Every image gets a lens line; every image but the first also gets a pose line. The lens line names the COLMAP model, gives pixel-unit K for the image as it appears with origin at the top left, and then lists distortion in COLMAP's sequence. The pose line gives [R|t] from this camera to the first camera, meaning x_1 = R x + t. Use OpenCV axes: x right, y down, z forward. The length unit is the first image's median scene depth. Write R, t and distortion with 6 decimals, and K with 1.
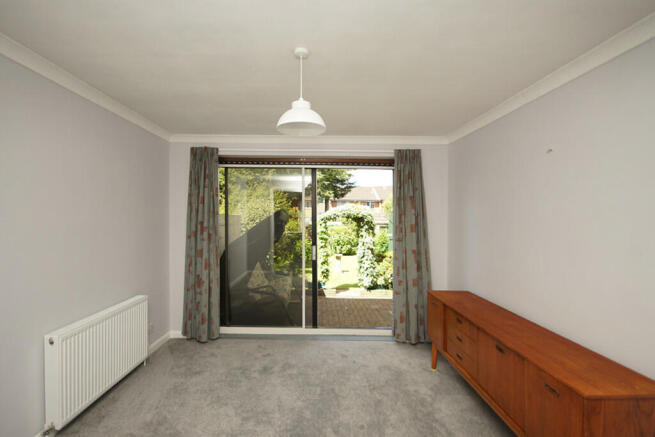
lens RADIAL K [[289.9, 0, 329.1], [0, 289.9, 215.2], [0, 0, 1]] dist [-0.003069, 0.000100]
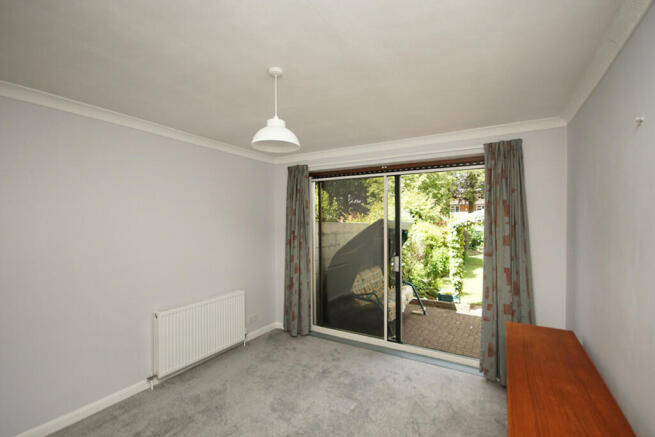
lens RADIAL K [[289.9, 0, 349.9], [0, 289.9, 224.7], [0, 0, 1]] dist [-0.003069, 0.000100]
pose [[0.875336, -0.006221, -0.483475, 0.300853], [0.012671, 0.999869, 0.010076, -0.011756], [0.483349, -0.014945, 0.875300, 0.102442]]
